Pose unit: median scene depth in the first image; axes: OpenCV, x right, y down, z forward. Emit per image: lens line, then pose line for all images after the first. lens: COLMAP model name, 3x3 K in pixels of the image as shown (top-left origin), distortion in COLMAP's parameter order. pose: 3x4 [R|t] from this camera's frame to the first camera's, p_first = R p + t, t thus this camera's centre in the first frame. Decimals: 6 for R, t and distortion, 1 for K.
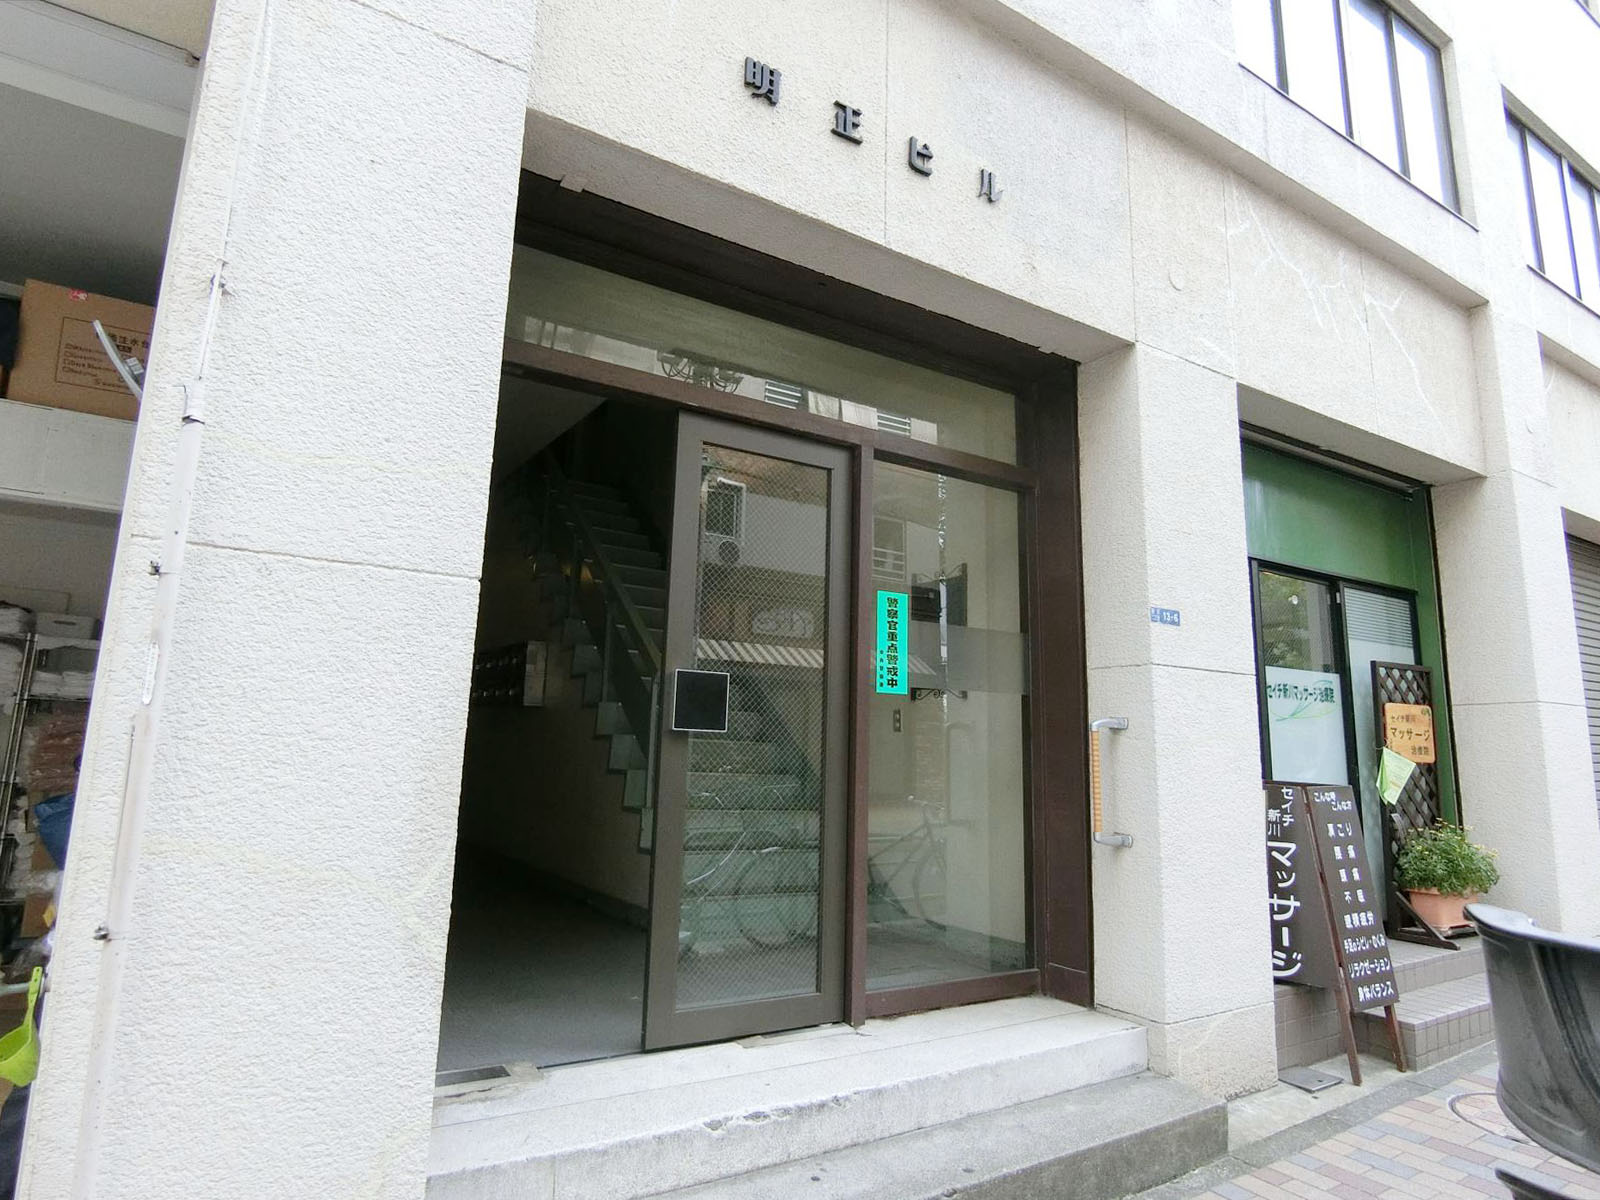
lens RADIAL K [[908.7, 0, 800.0], [0, 908.7, 600.0], [0, 0, 1]] dist [-0.006017, -0.002224]
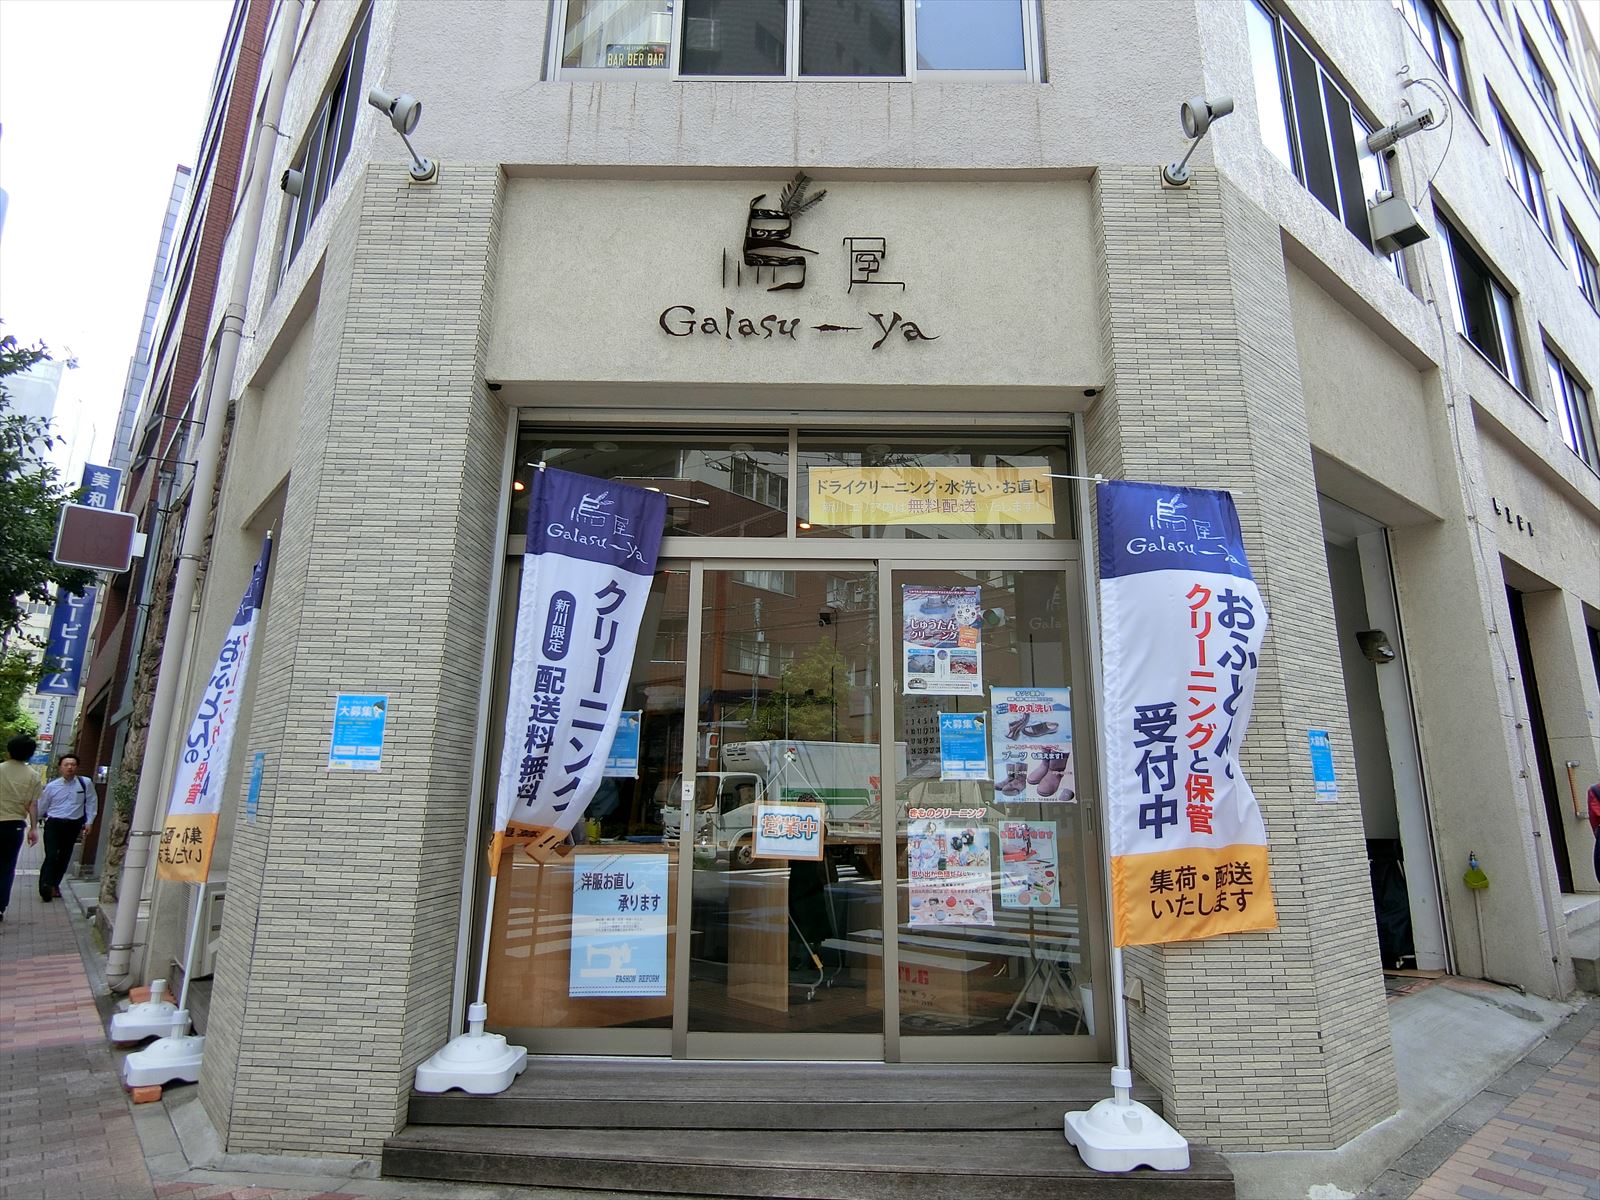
lens RADIAL K [[908.7, 0, 800.0], [0, 908.7, 600.0], [0, 0, 1]] dist [-0.006017, -0.002224]
pose [[0.992475, 0.005297, 0.122330, -1.823489], [0.001146, 0.998618, -0.052538, -0.152210], [-0.122439, 0.052282, 0.991098, -0.996258]]
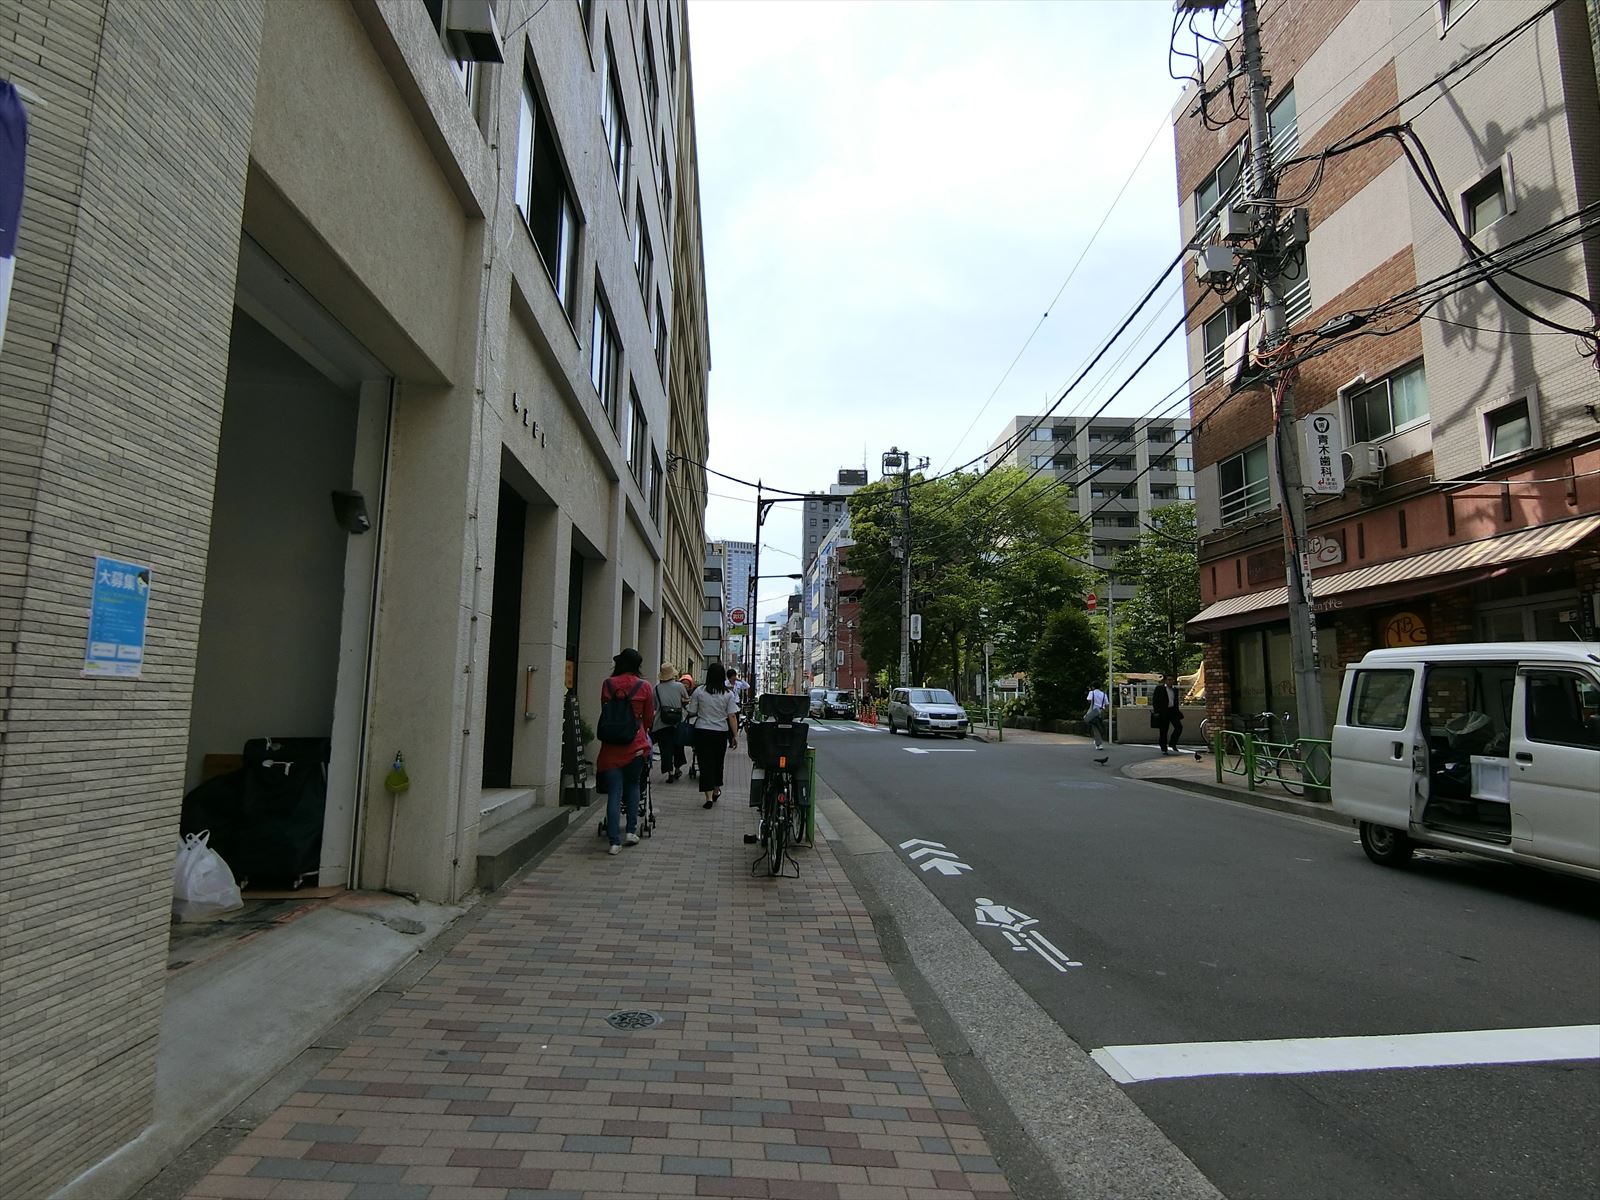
lens RADIAL K [[889.9, 0, 800.0], [0, 889.9, 600.0], [0, 0, 1]] dist [-0.048316, 0.000146]
pose [[0.480802, 0.100847, 0.871010, -1.353737], [-0.153784, 0.987665, -0.029465, -0.078541], [-0.863238, -0.119780, 0.490380, -0.714659]]
